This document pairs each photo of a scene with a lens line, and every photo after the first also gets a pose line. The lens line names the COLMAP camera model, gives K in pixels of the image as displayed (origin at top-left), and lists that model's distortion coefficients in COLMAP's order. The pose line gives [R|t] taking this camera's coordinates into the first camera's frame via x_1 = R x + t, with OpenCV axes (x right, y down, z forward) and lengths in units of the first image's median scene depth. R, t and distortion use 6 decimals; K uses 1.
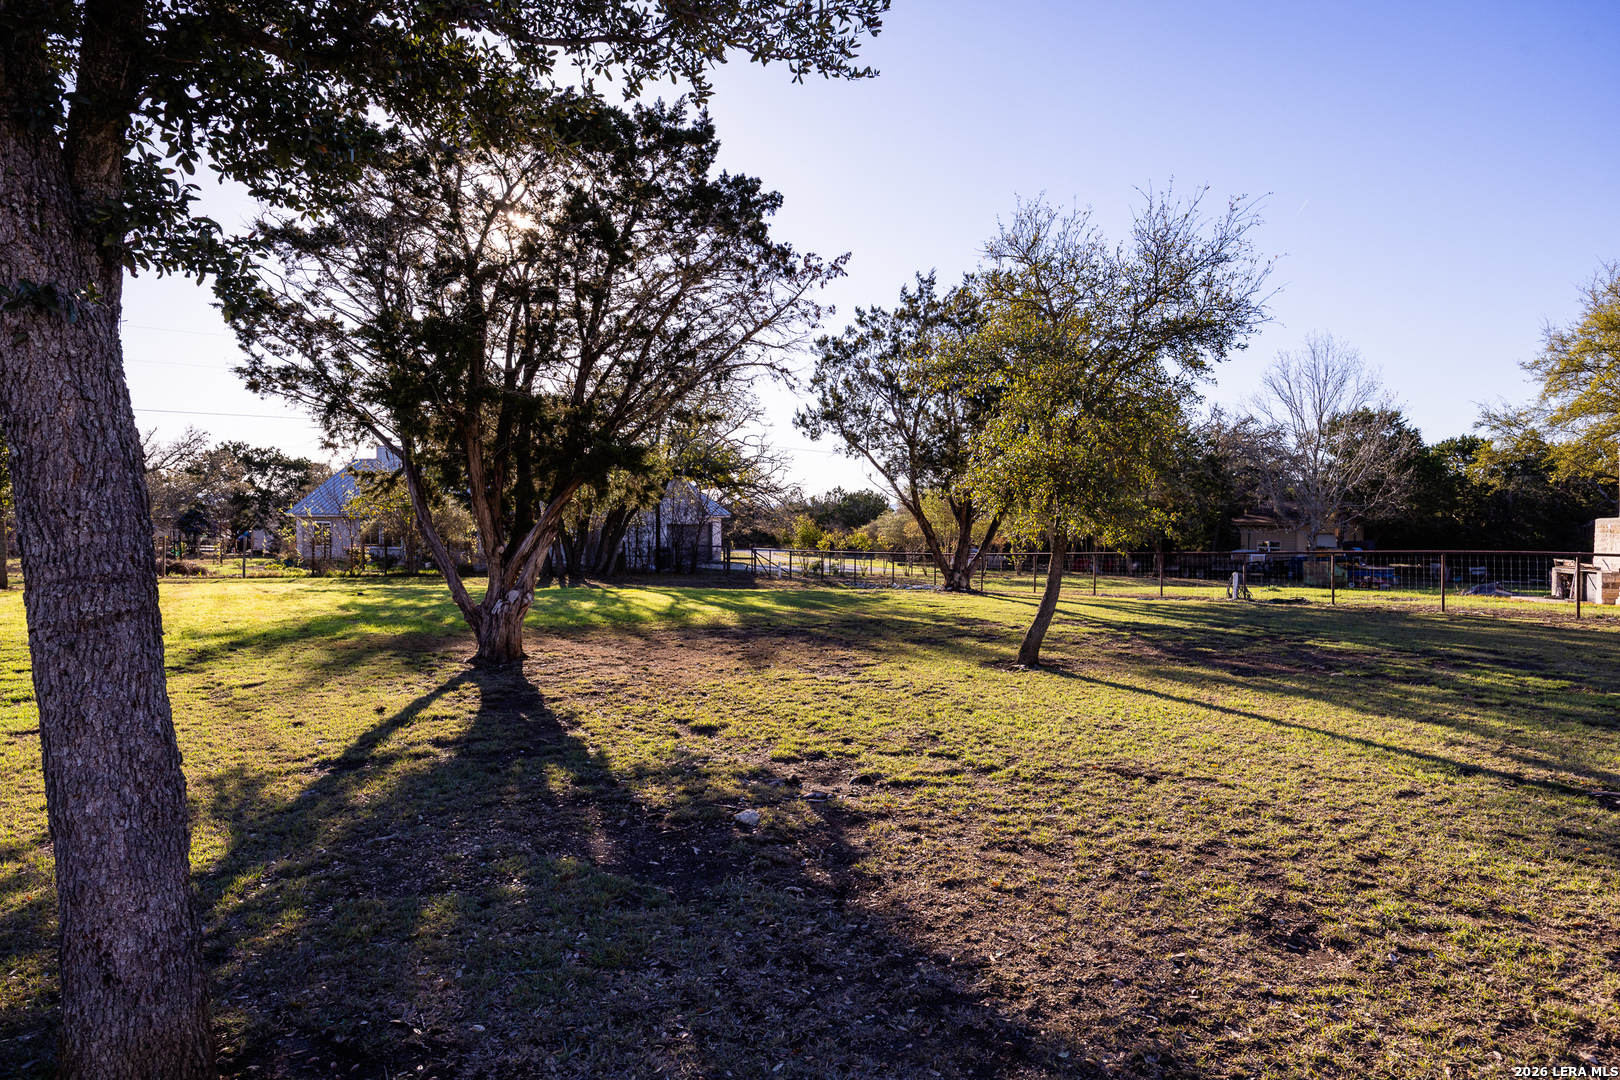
lens RADIAL K [[1039.4, 0, 810.0], [0, 1039.4, 540.0], [0, 0, 1]] dist [-0.005611, -0.000460]
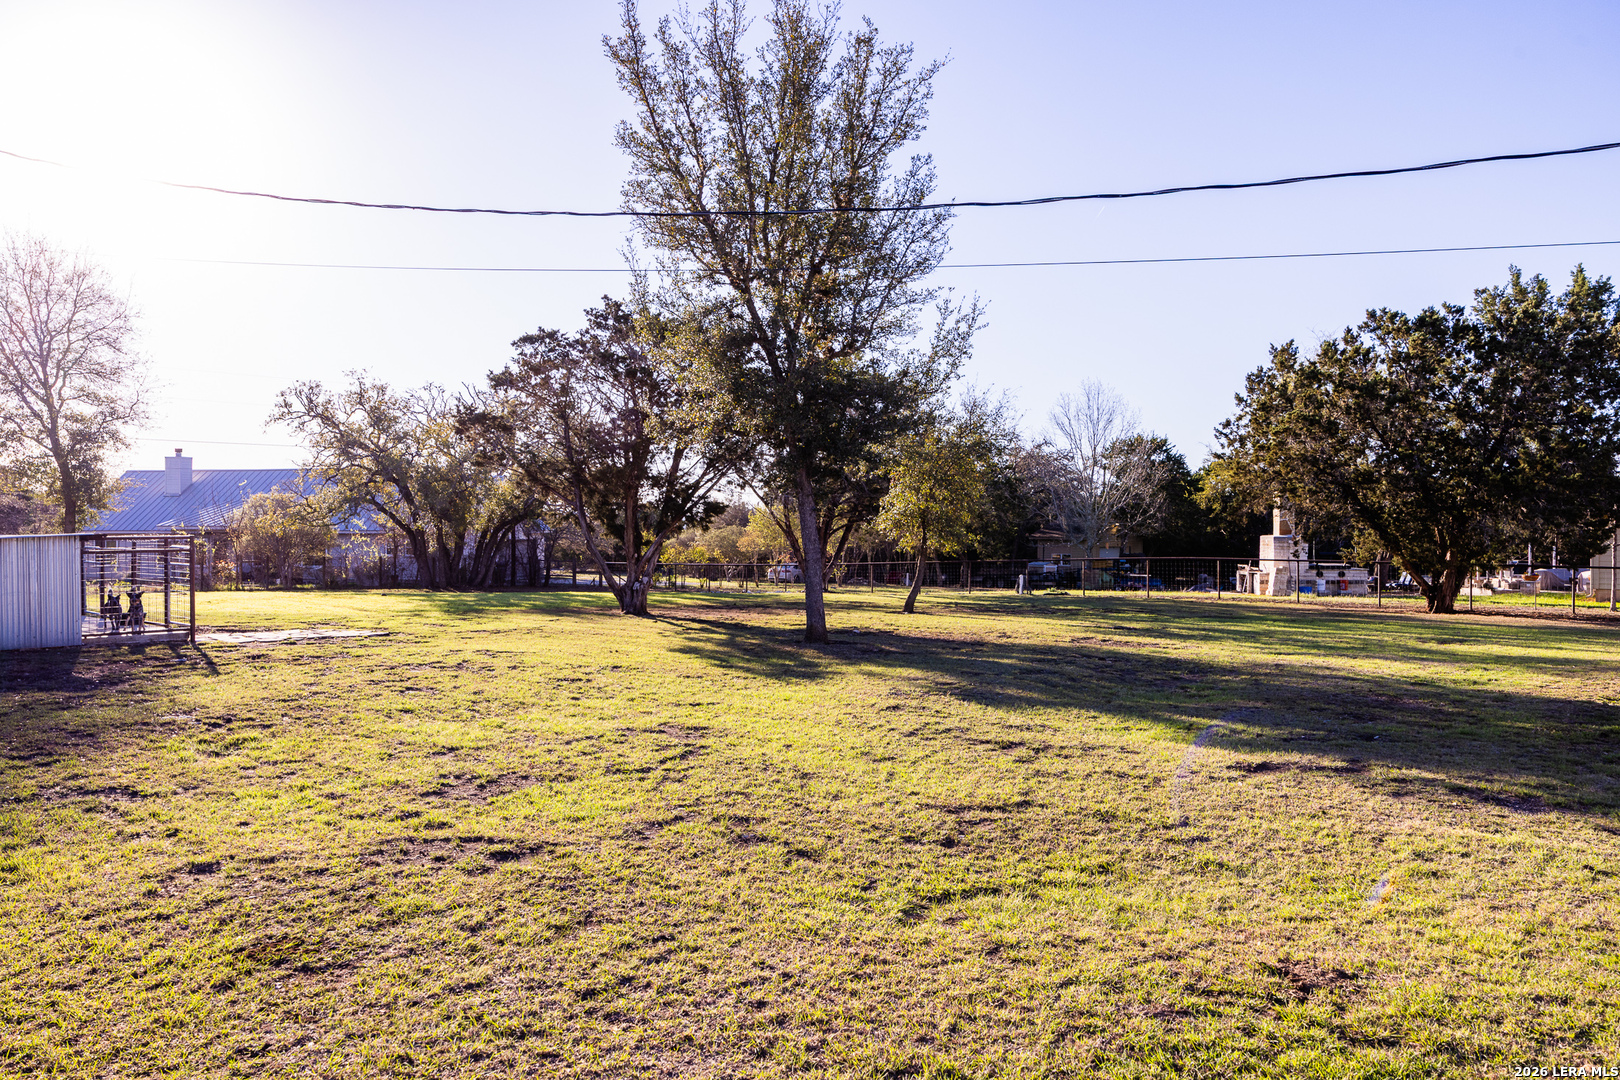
lens RADIAL K [[1237.9, 0, 810.0], [0, 1237.9, 540.0], [0, 0, 1]] dist [-0.000865, -0.008657]
pose [[0.979398, -0.002779, 0.201921, -0.130239], [0.005549, 0.999898, -0.013156, 0.002814], [-0.201863, 0.014005, 0.979314, -0.367002]]
